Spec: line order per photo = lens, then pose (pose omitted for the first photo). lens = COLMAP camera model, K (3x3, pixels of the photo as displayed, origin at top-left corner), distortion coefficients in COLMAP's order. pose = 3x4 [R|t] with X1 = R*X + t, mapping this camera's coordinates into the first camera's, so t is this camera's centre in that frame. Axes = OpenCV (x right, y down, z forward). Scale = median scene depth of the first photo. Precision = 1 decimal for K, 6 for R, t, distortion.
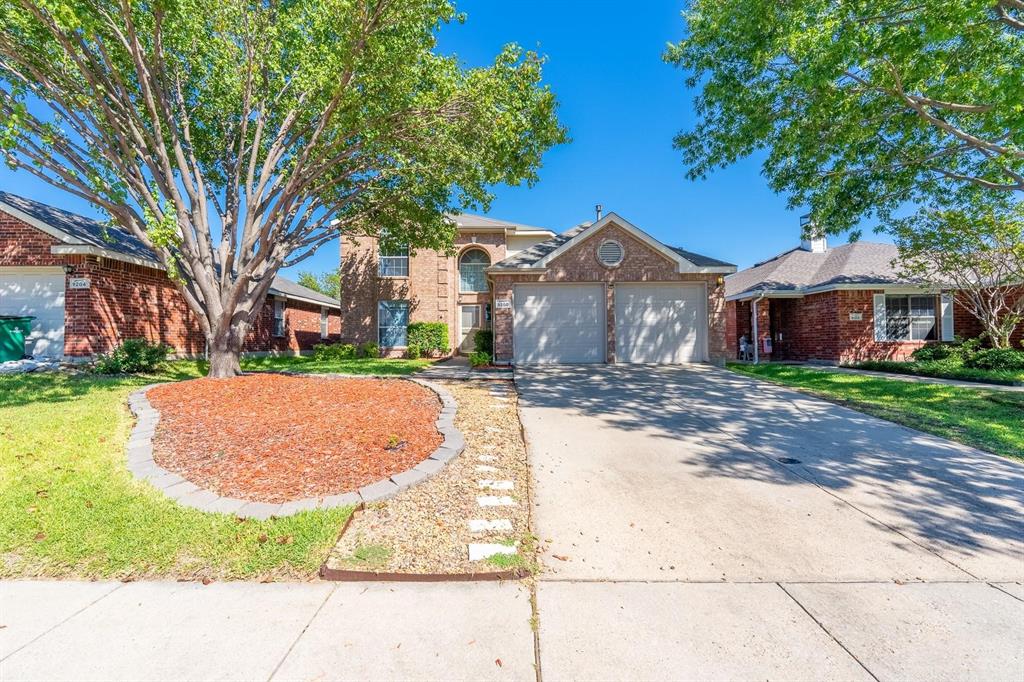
lens RADIAL K [[406.4, 0, 509.4], [0, 406.4, 336.2], [0, 0, 1]] dist [-0.001343, -0.000134]
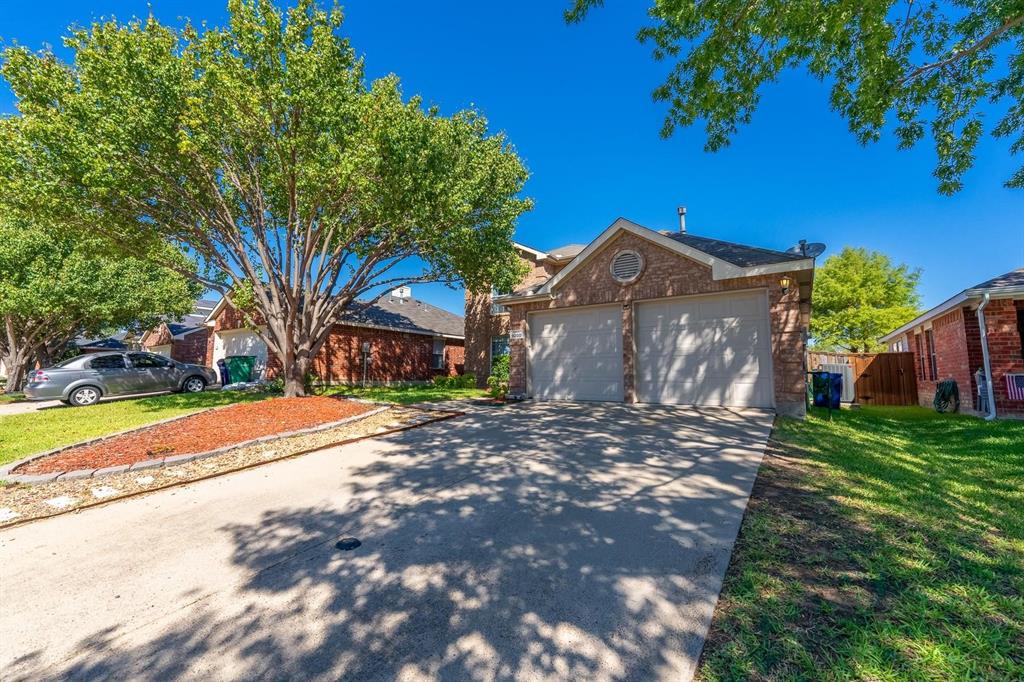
lens RADIAL K [[403.7, 0, 517.5], [0, 403.7, 333.7], [0, 0, 1]] dist [-0.000652, 0.000013]
pose [[0.818722, -0.048615, -0.572129, 0.518237], [-0.001870, 0.996178, -0.087323, 0.001412], [0.574188, 0.072563, 0.815502, 0.218687]]
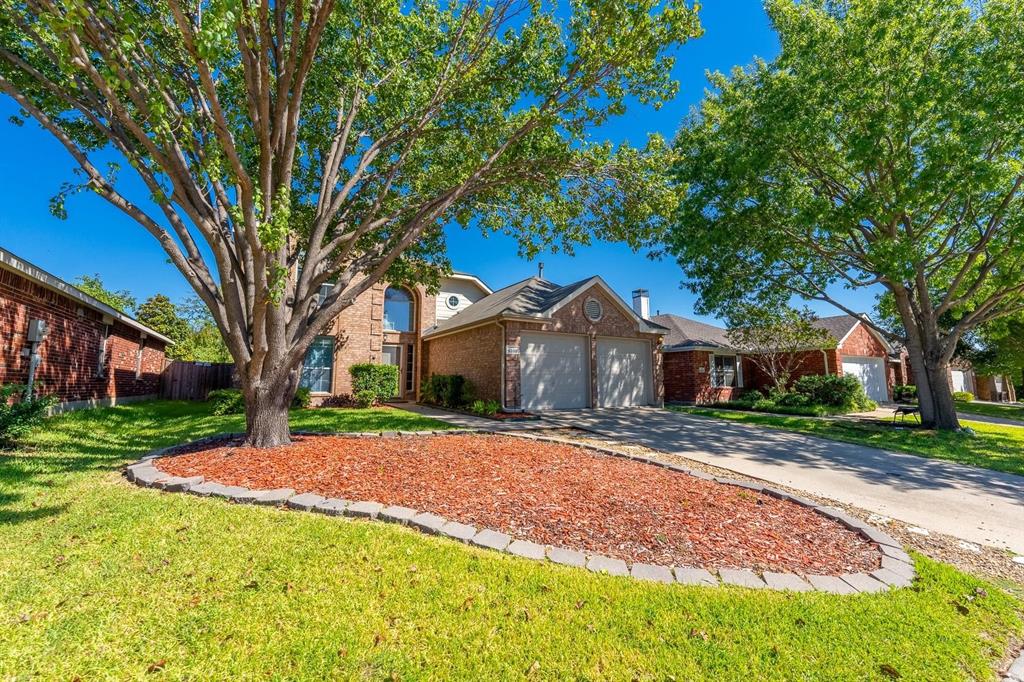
lens RADIAL K [[406.4, 0, 509.4], [0, 406.4, 336.2], [0, 0, 1]] dist [-0.001343, -0.000134]
pose [[0.860626, 0.063961, 0.505205, -0.512806], [-0.014155, 0.994702, -0.101821, -0.012405], [-0.509041, 0.080479, 0.856972, 0.148599]]
